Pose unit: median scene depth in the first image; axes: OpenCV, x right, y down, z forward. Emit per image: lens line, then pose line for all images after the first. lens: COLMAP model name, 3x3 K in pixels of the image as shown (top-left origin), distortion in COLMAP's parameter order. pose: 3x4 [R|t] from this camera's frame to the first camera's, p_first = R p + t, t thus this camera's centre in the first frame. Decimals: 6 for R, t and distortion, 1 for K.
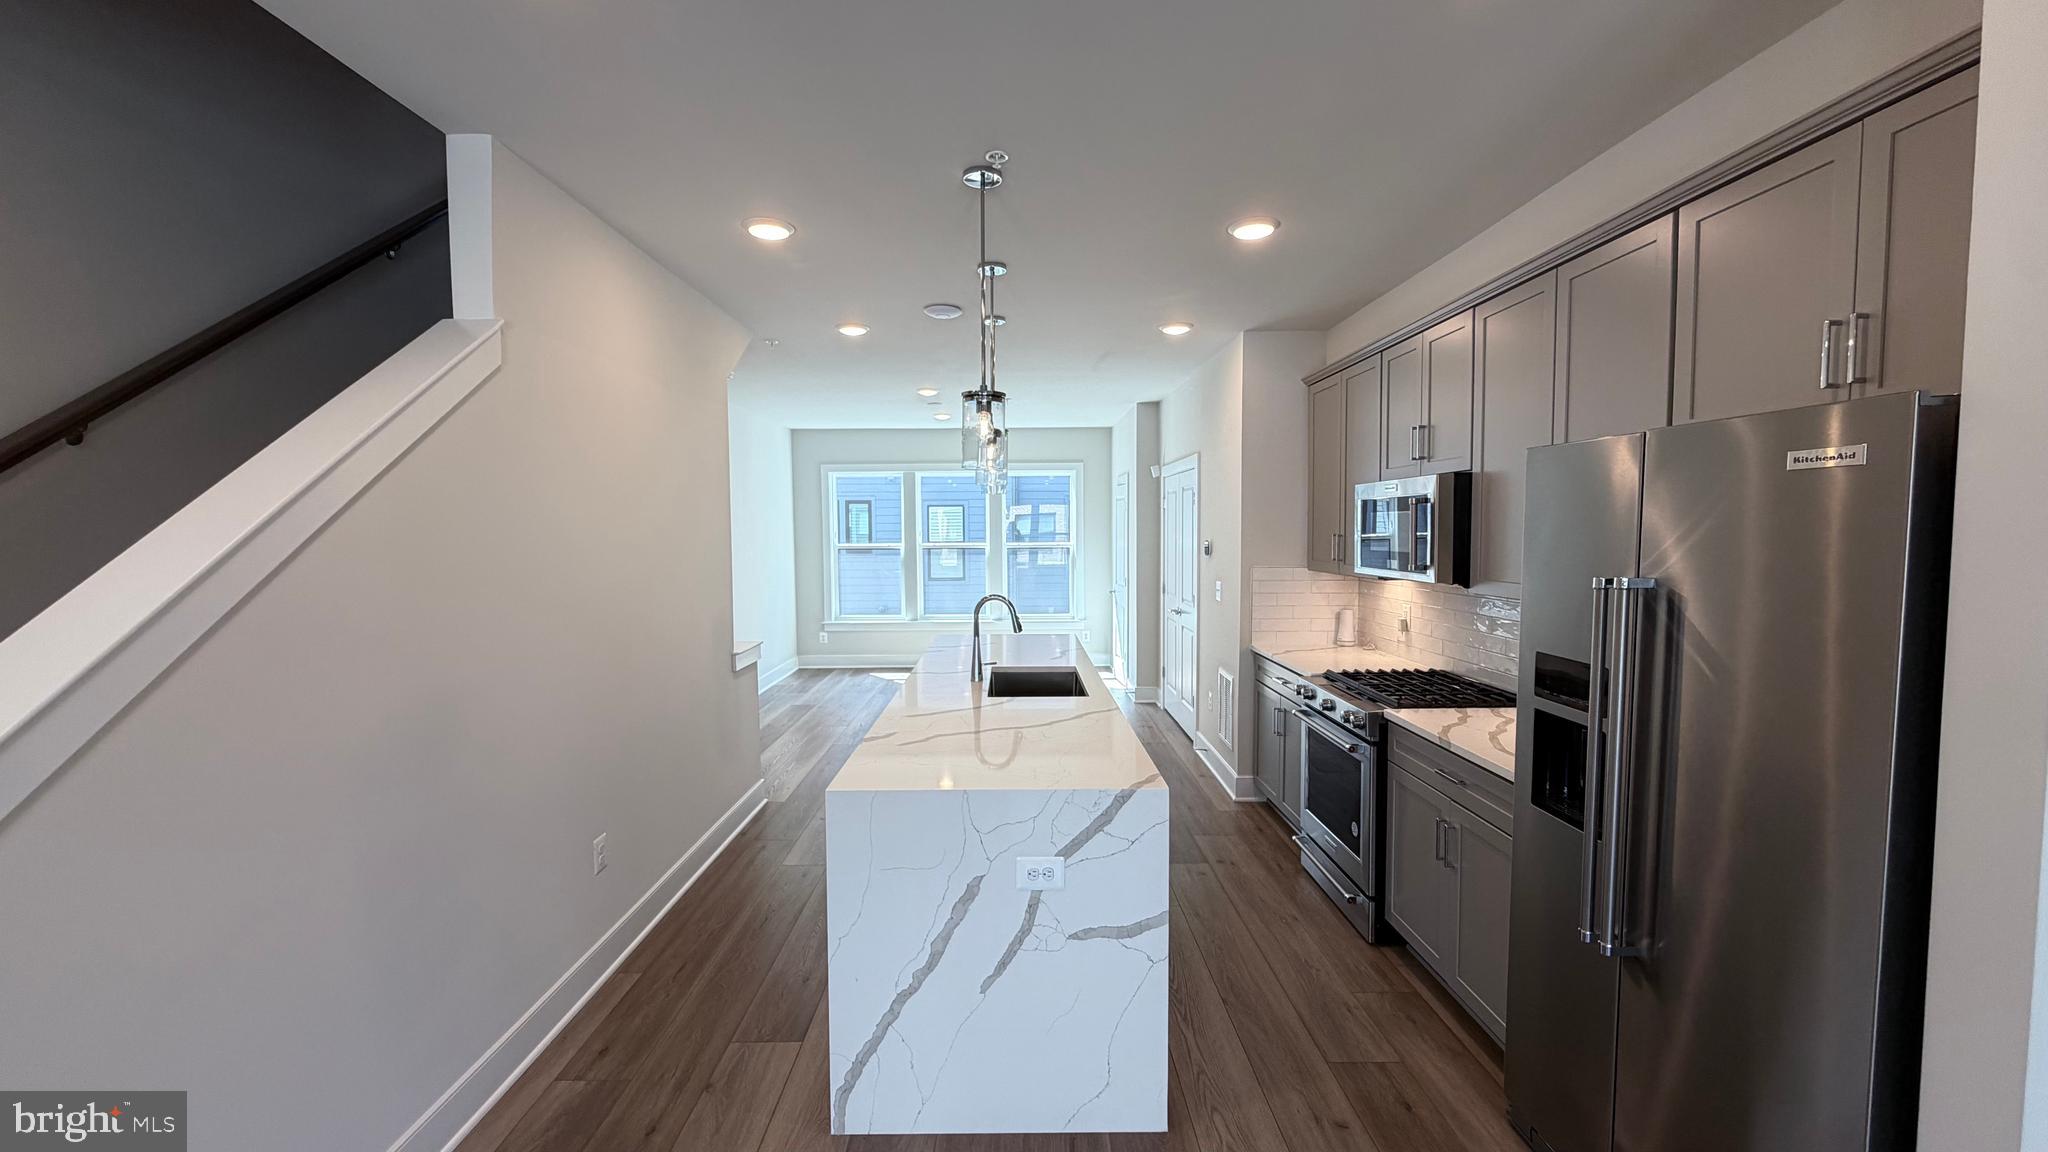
lens RADIAL K [[813.4, 0, 1016.4], [0, 813.4, 577.9], [0, 0, 1]] dist [-0.000316, -0.000002]
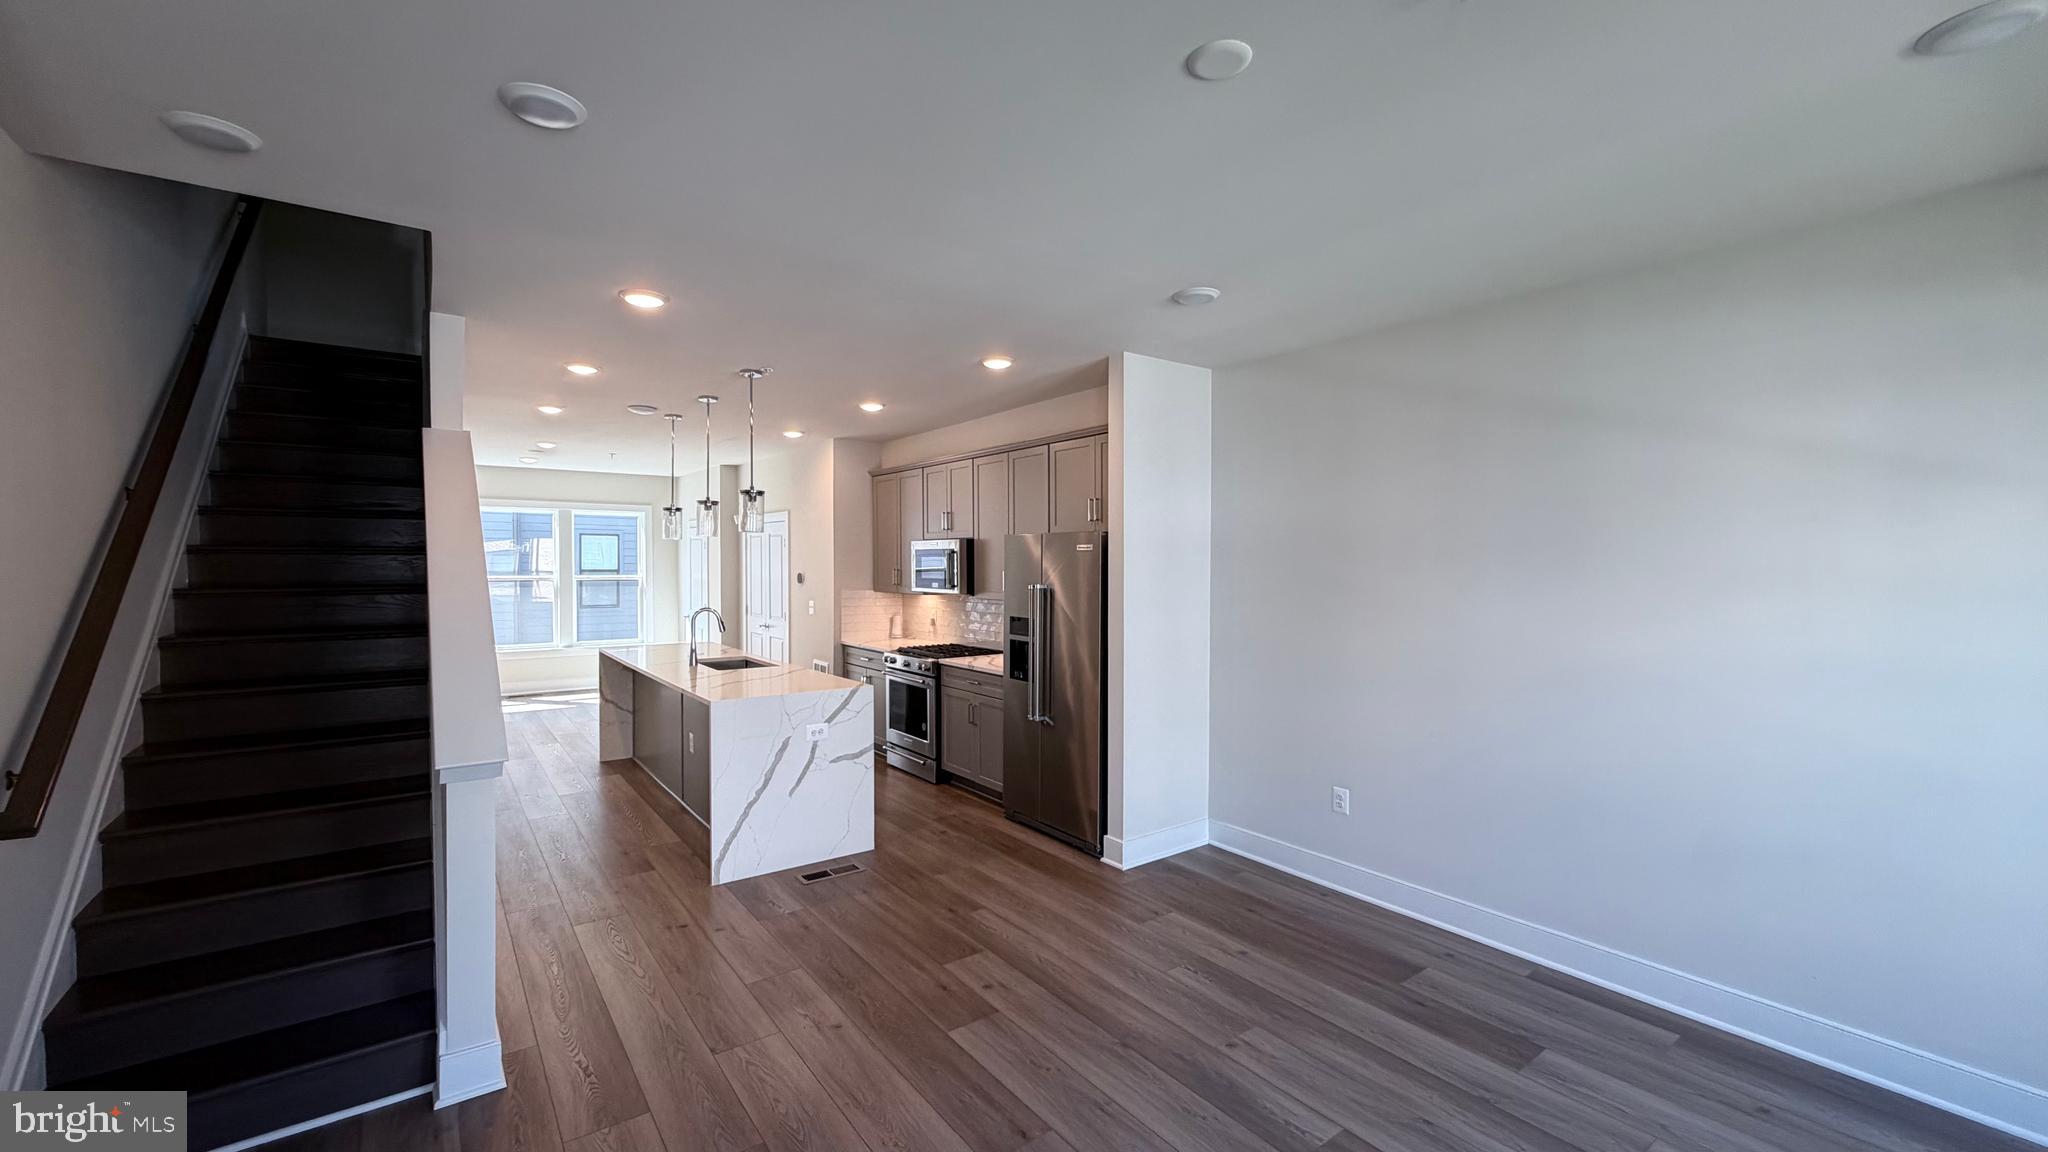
lens RADIAL K [[813.4, 0, 1016.4], [0, 813.4, 577.9], [0, 0, 1]] dist [-0.000316, -0.000002]
pose [[0.808718, -0.003830, 0.588184, -0.538588], [0.028321, 0.999073, -0.032434, 0.036130], [-0.587514, 0.042887, 0.808077, -0.684828]]
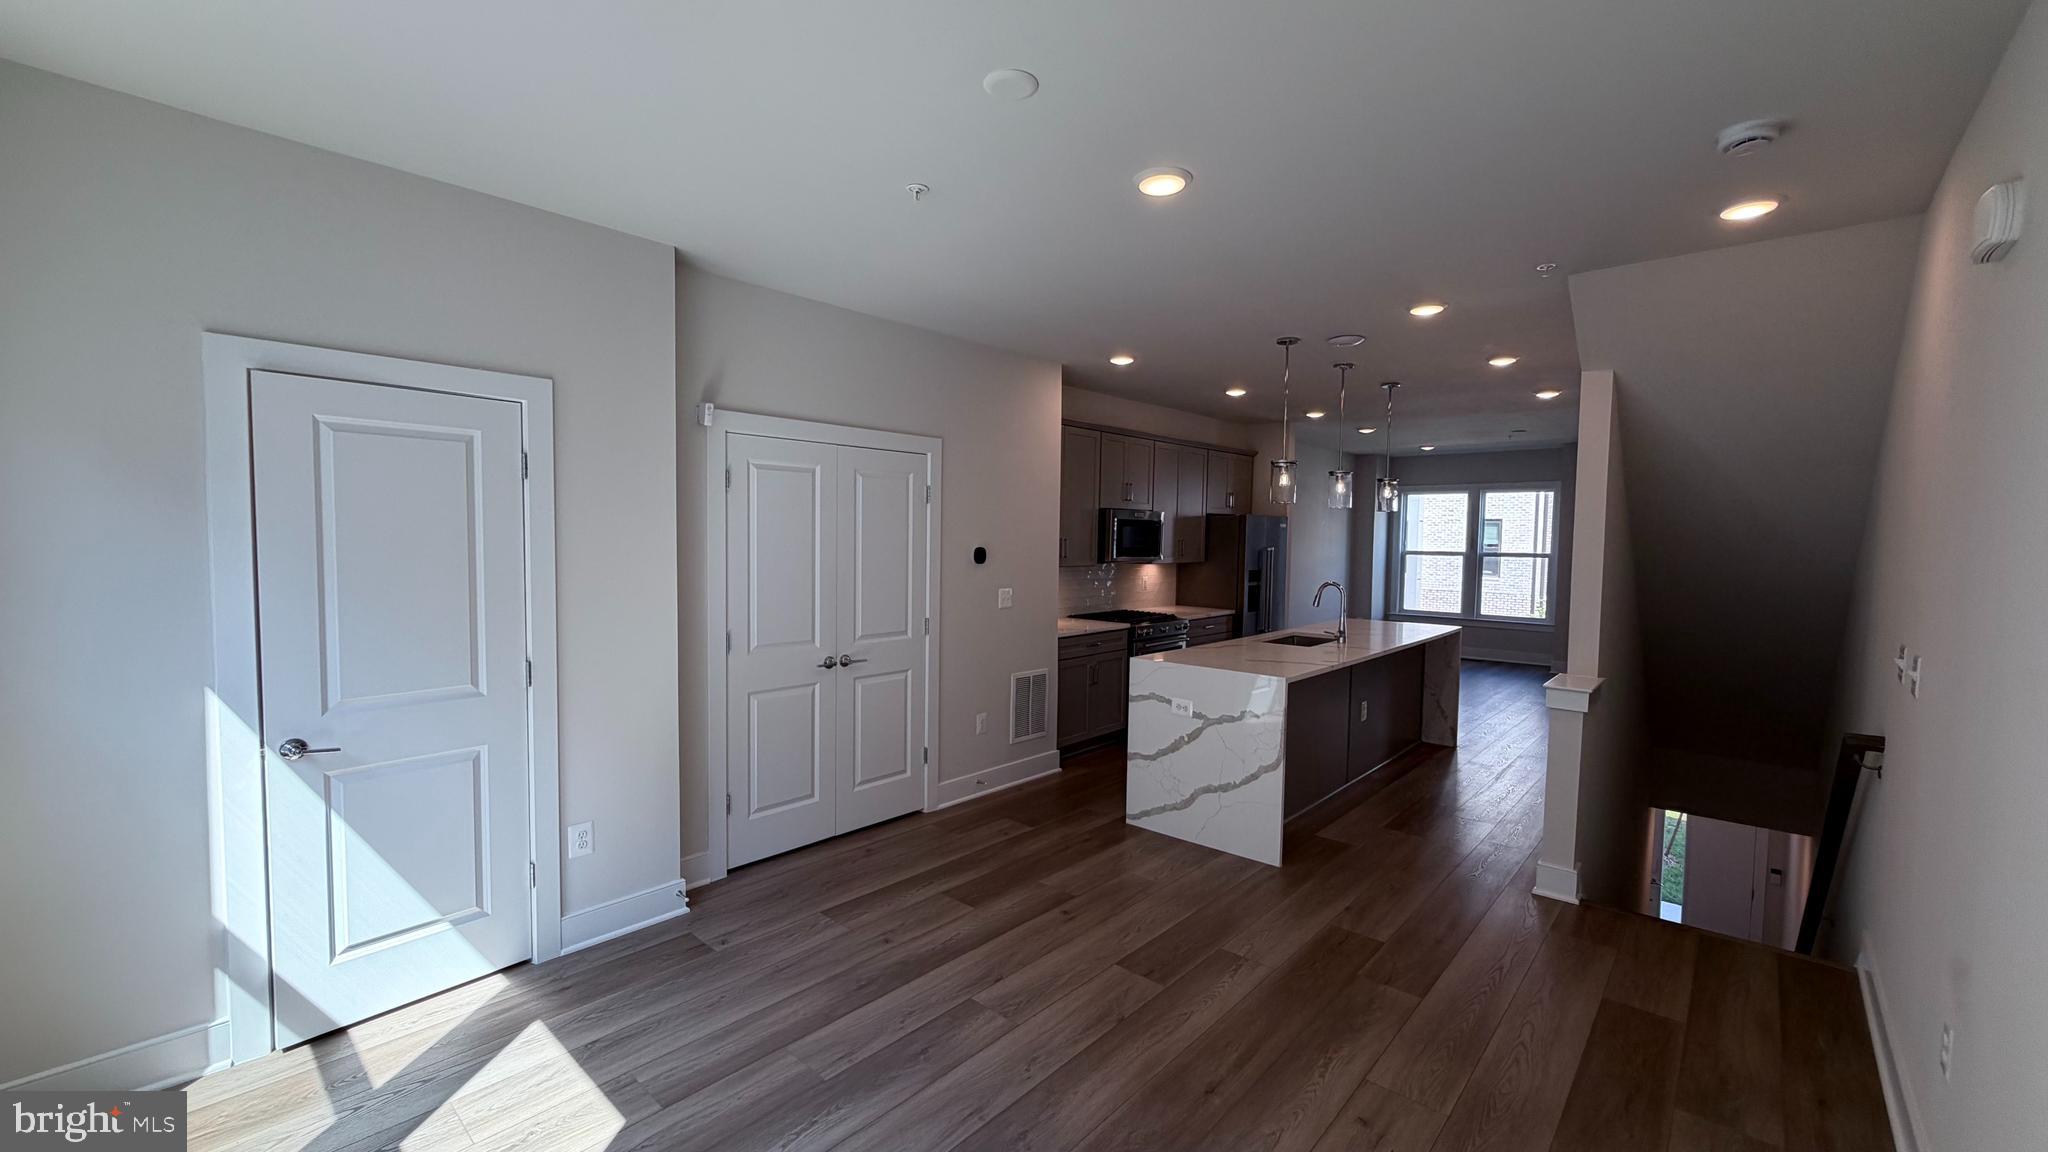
lens RADIAL K [[813.4, 0, 1016.4], [0, 813.4, 577.9], [0, 0, 1]] dist [-0.000316, -0.000002]
pose [[-0.735196, -0.040363, 0.676651, -0.714610], [0.032771, 0.994942, 0.094956, -0.171268], [-0.677061, 0.091986, -0.730155, 2.923850]]
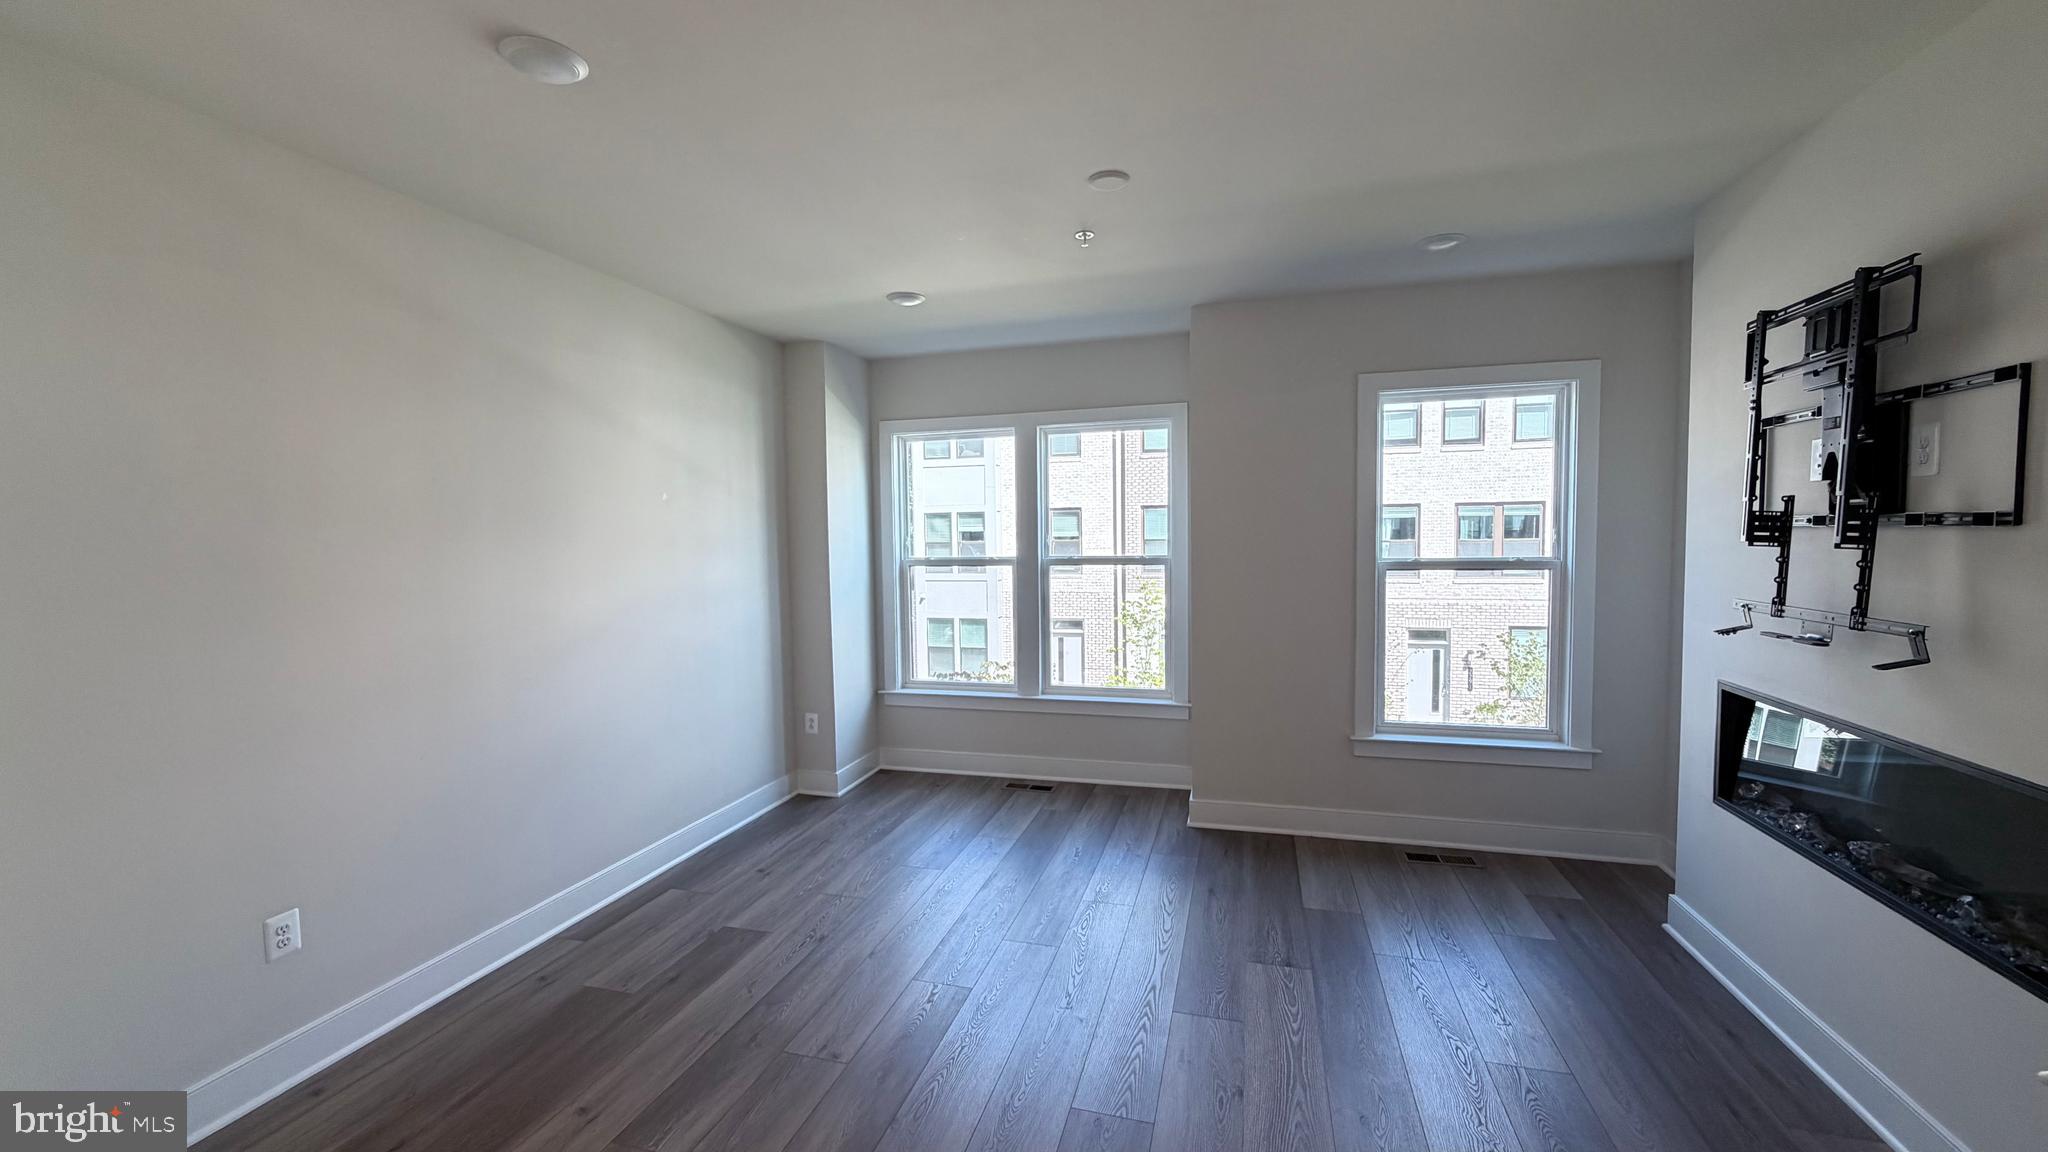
lens RADIAL K [[813.4, 0, 1016.4], [0, 813.4, 577.9], [0, 0, 1]] dist [-0.000316, -0.000002]
pose [[-0.958408, 0.003355, 0.285383, -0.227469], [0.036895, 0.992997, 0.112233, -0.028771], [-0.283008, 0.118094, -0.951820, 0.587508]]
